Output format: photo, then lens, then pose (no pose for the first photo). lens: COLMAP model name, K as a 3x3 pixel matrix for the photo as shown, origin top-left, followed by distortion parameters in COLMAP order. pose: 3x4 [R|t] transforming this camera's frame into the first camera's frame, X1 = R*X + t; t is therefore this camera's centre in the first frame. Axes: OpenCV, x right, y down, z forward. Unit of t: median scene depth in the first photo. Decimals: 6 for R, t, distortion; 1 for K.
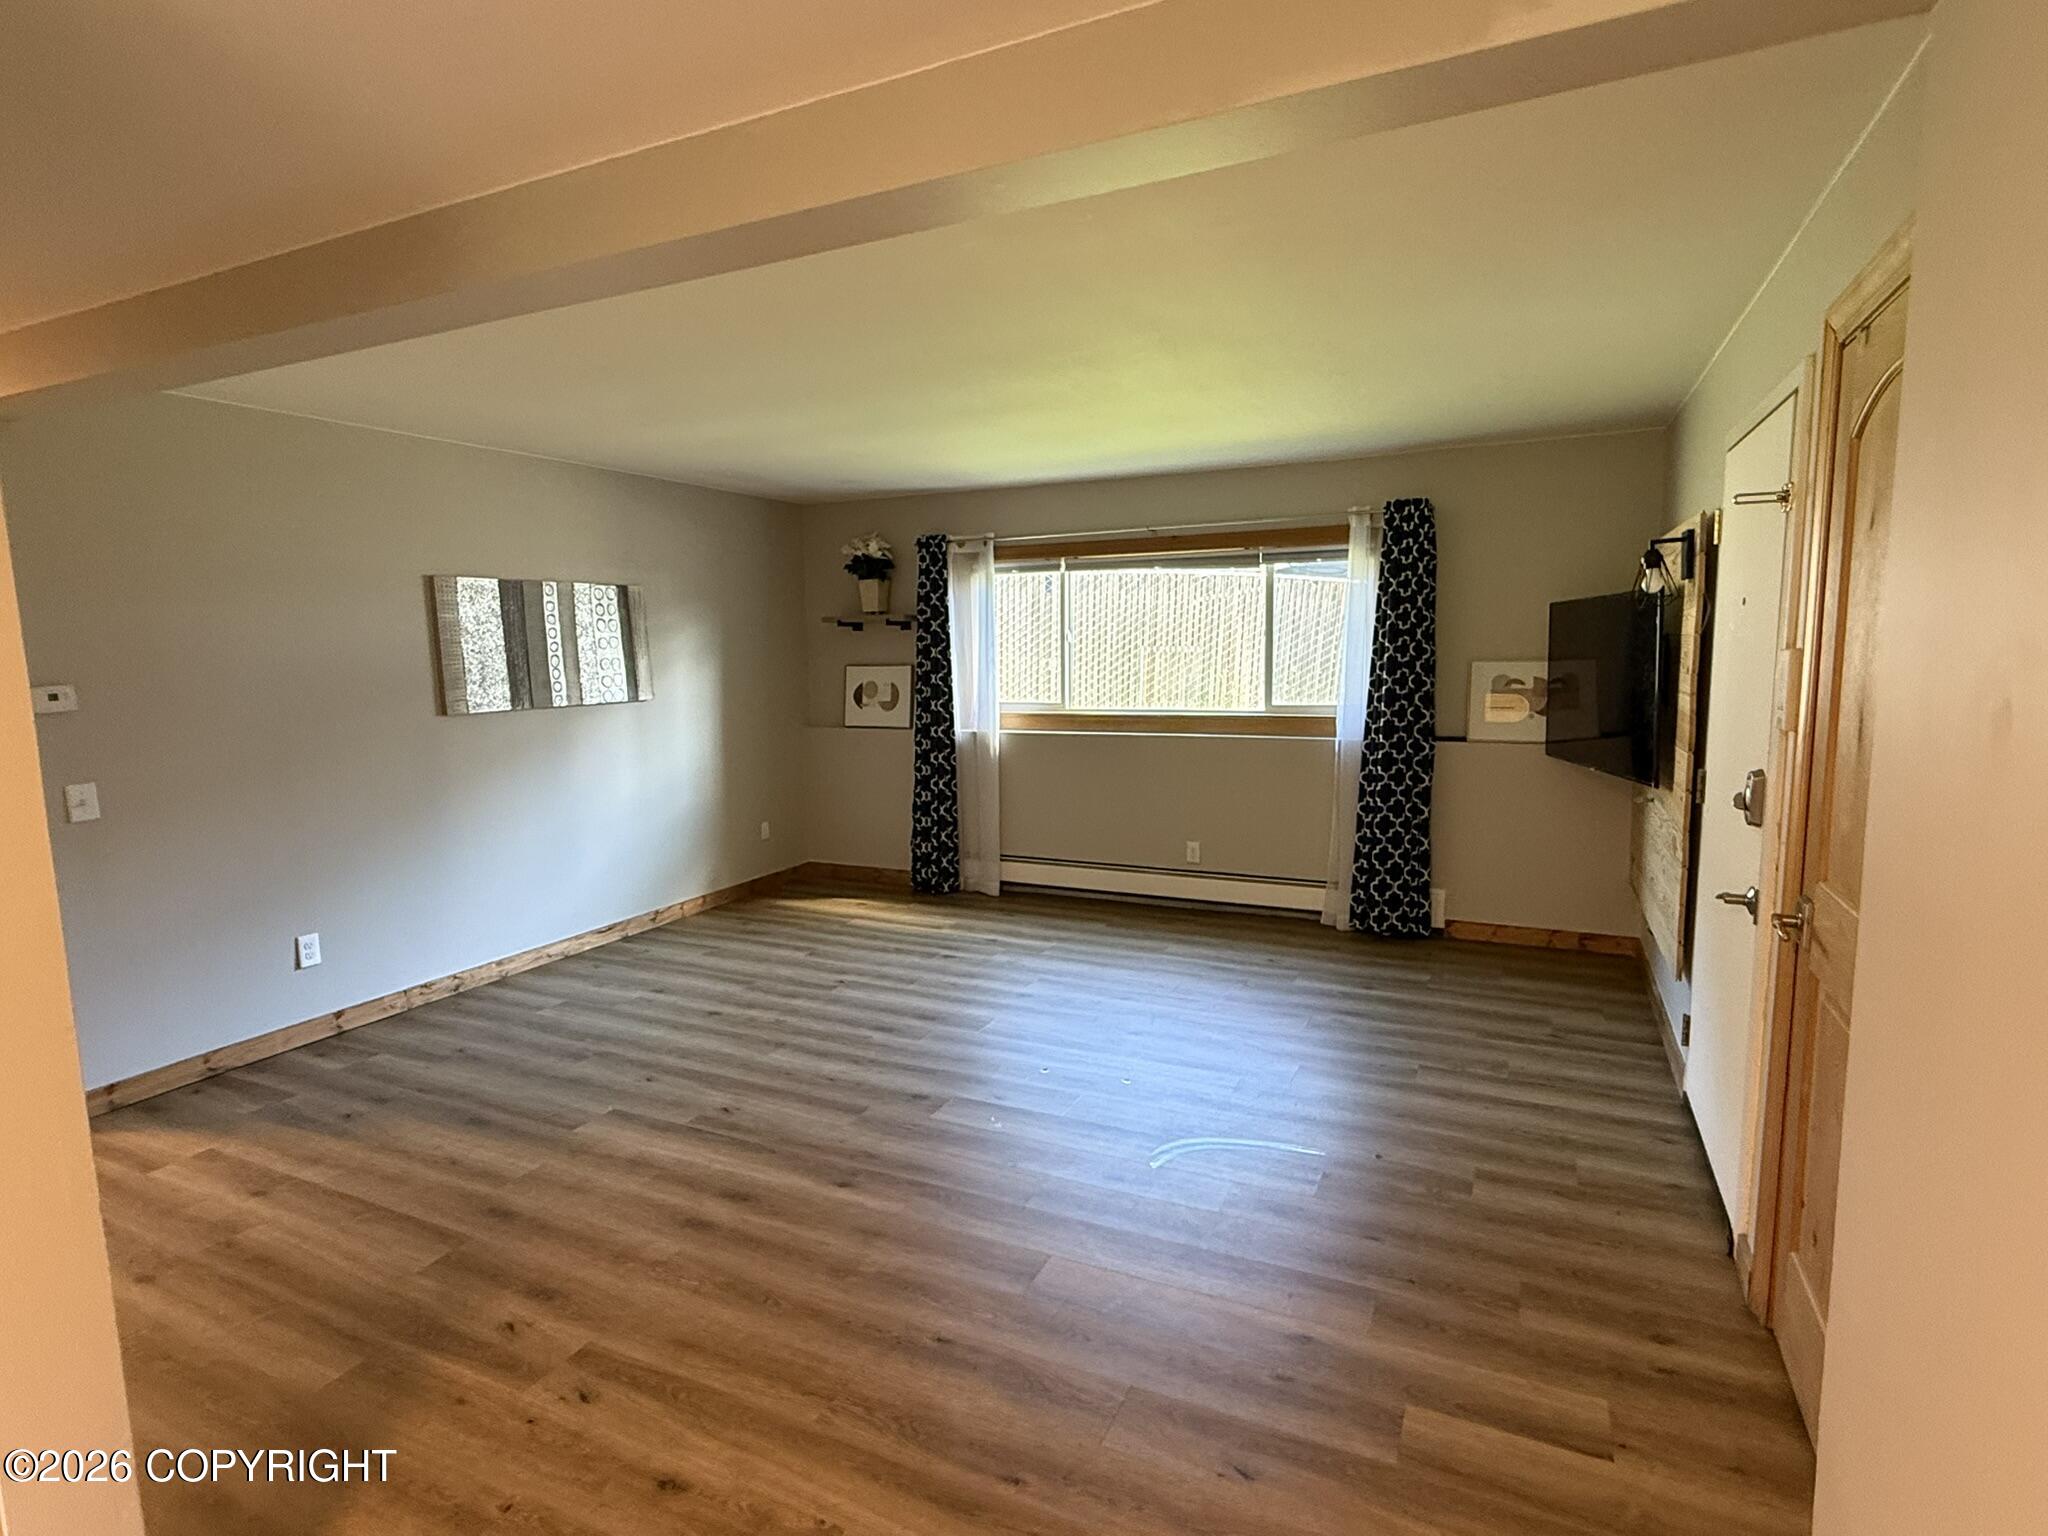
lens RADIAL K [[1054.4, 0, 1022.7], [0, 1054.4, 776.1], [0, 0, 1]] dist [-0.002329, -0.000602]
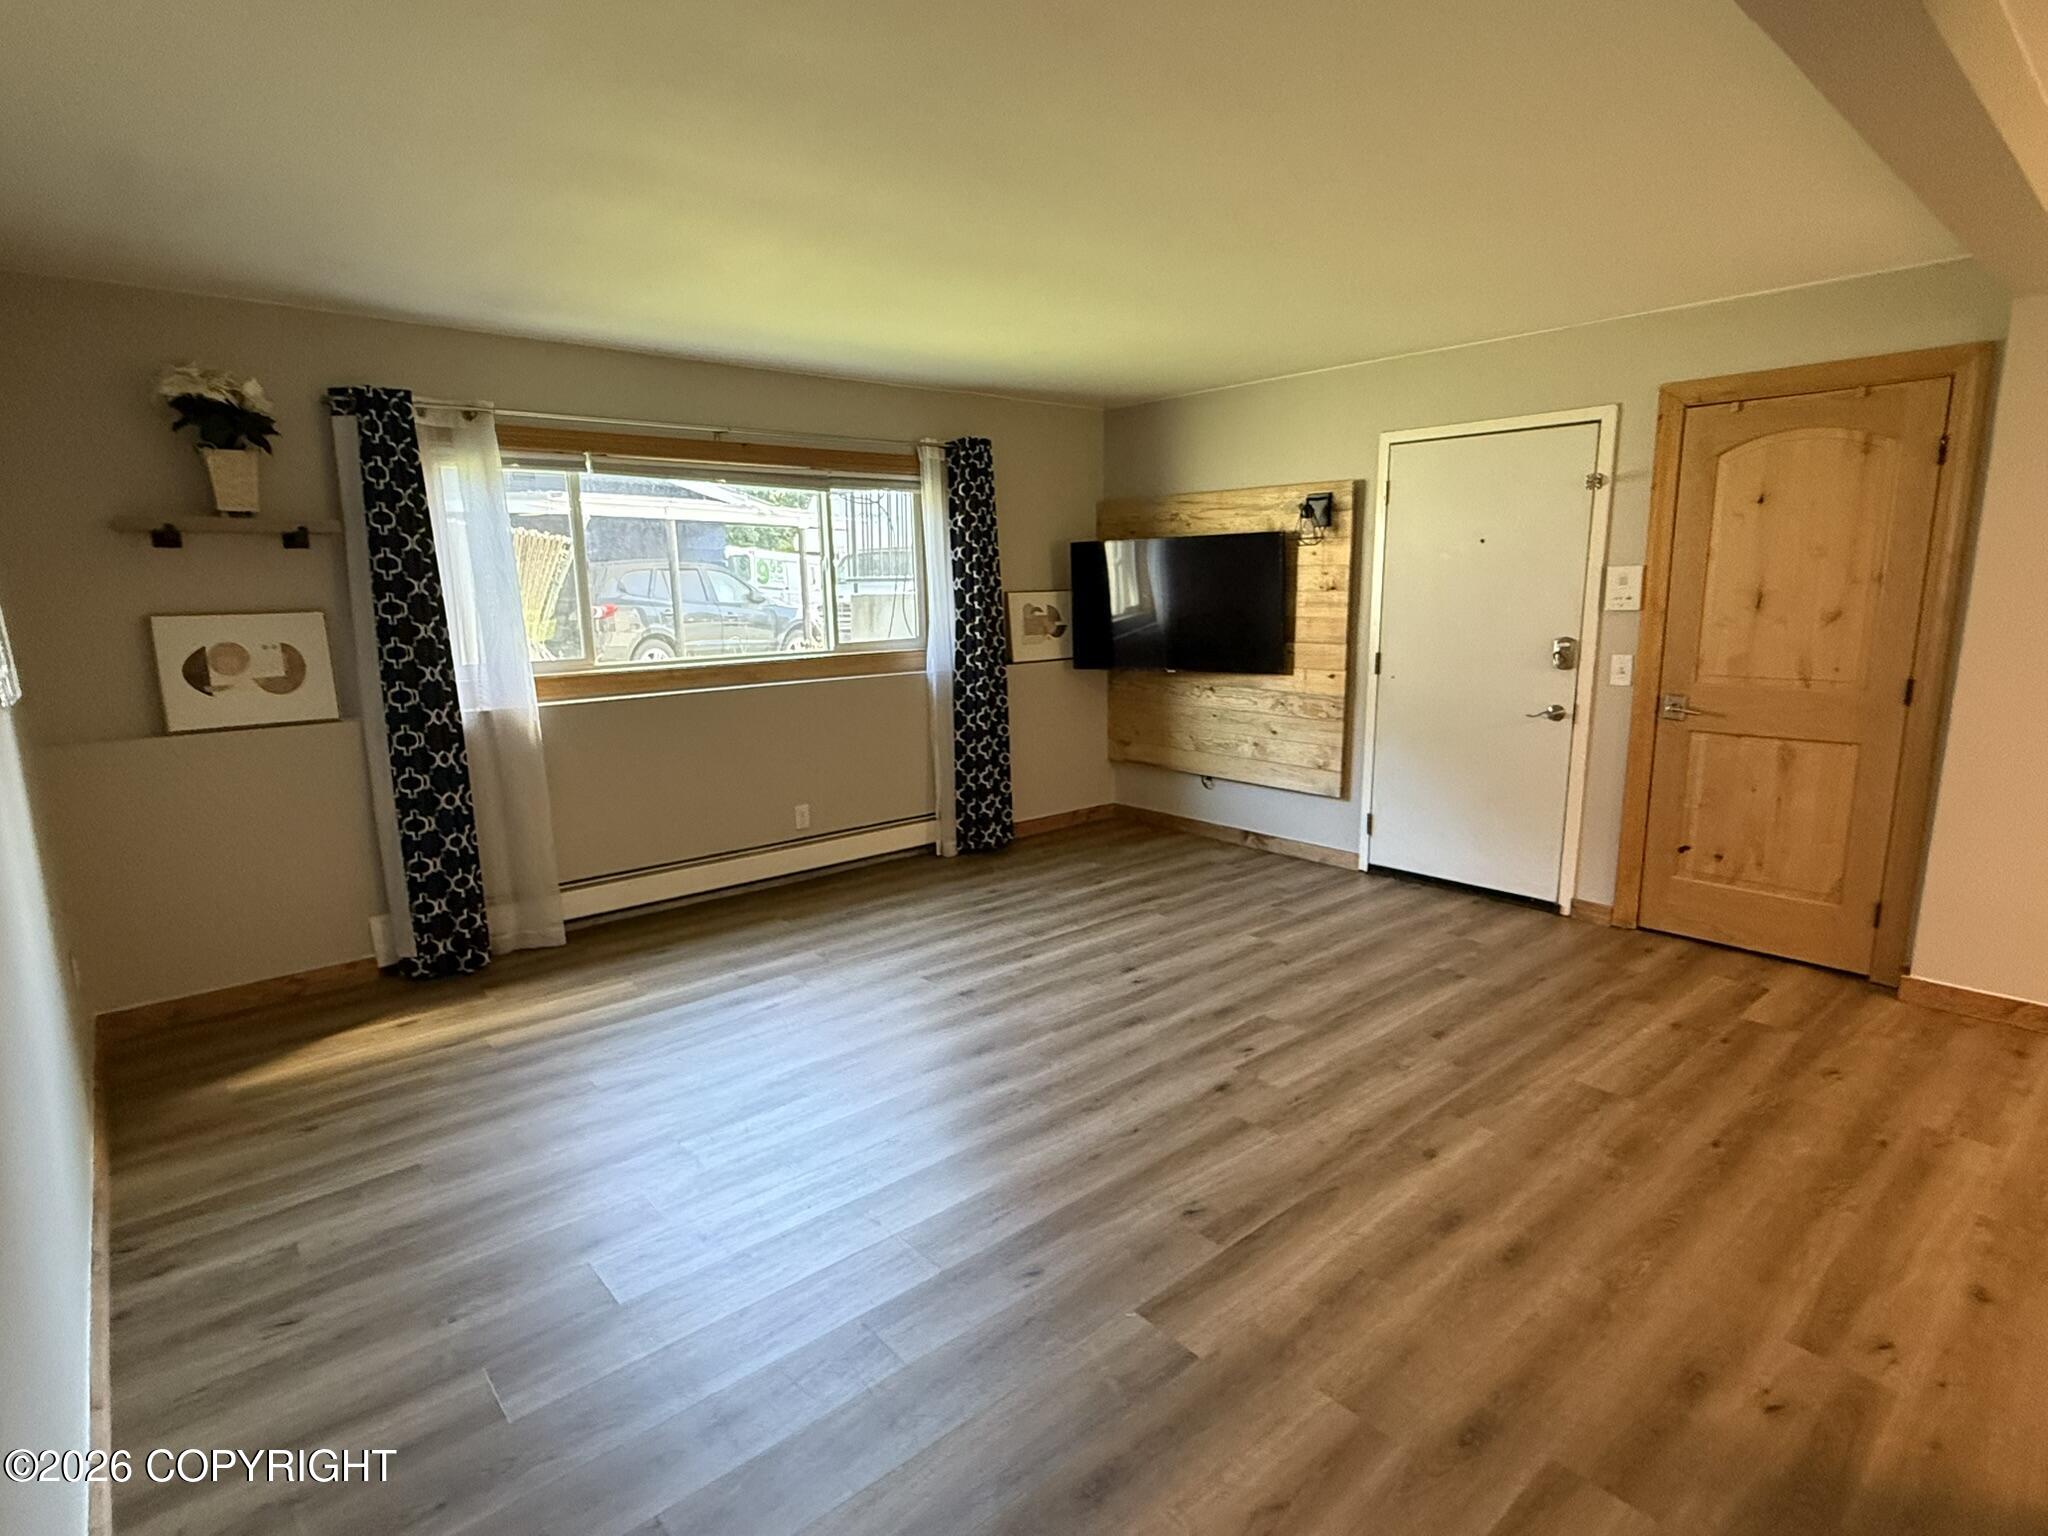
lens RADIAL K [[1054.4, 0, 1022.7], [0, 1054.4, 776.1], [0, 0, 1]] dist [-0.002329, -0.000602]
pose [[0.397263, -0.157994, 0.904002, -0.512899], [0.123737, 0.985295, 0.117825, -0.038415], [-0.909325, 0.065051, 0.410971, 0.442900]]
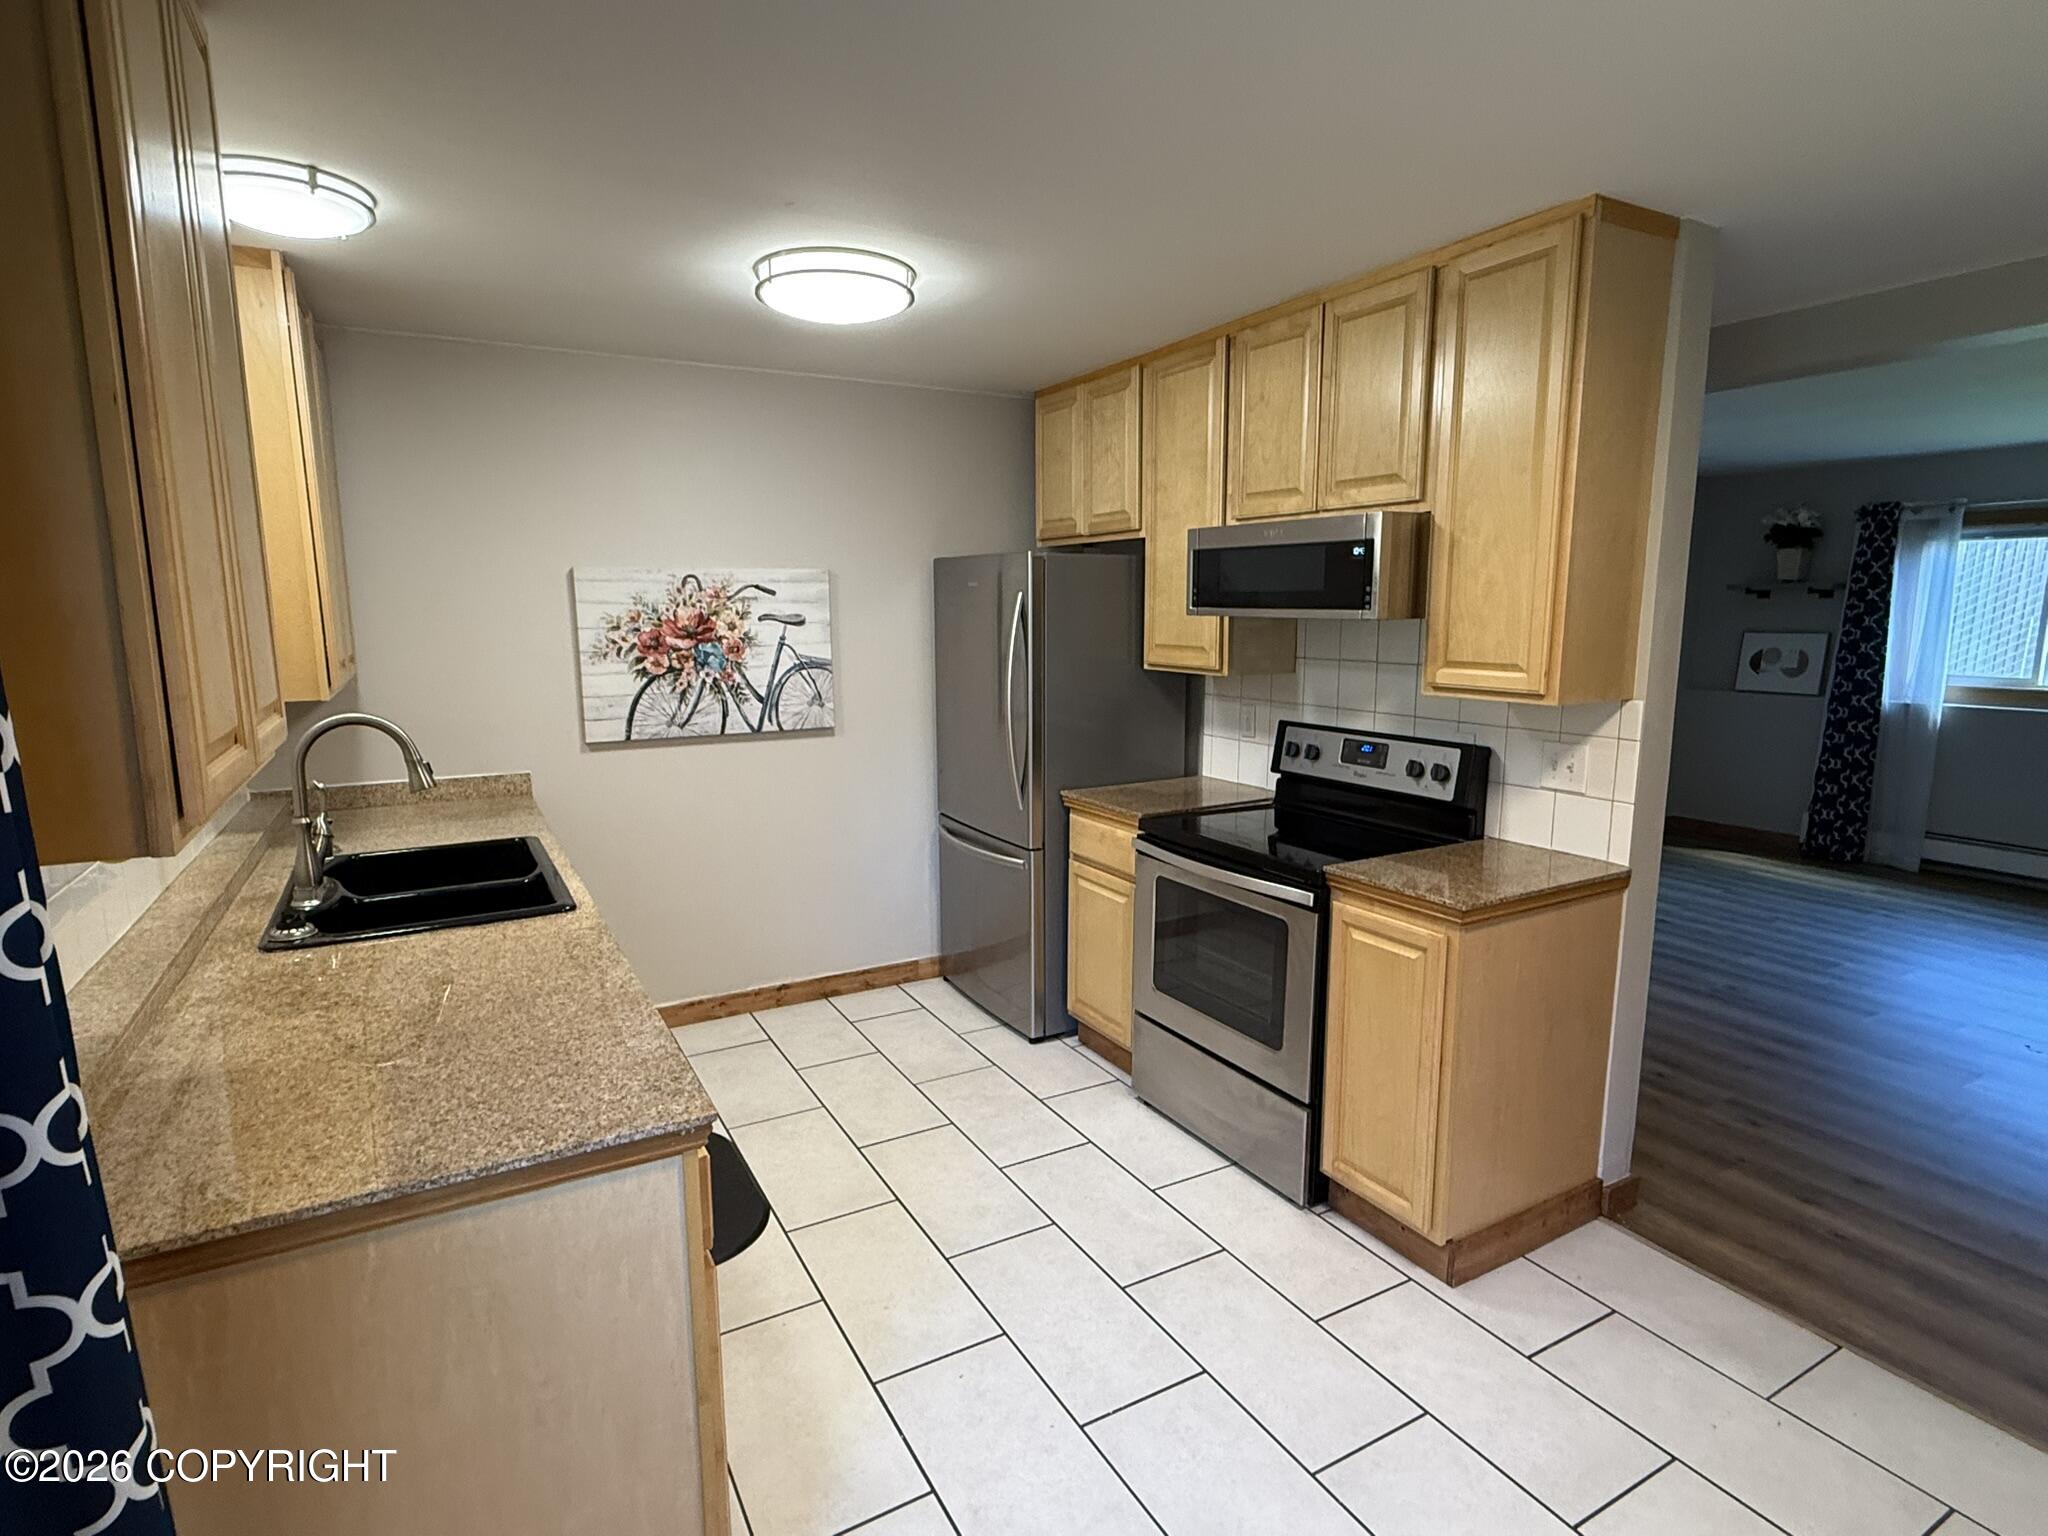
lens RADIAL K [[1054.4, 0, 1022.7], [0, 1054.4, 776.1], [0, 0, 1]] dist [-0.002329, -0.000602]
pose [[0.821752, 0.104685, -0.560147, -0.168612], [-0.085104, 0.994502, 0.061011, 0.036115], [0.563455, -0.002465, 0.826143, -0.275846]]
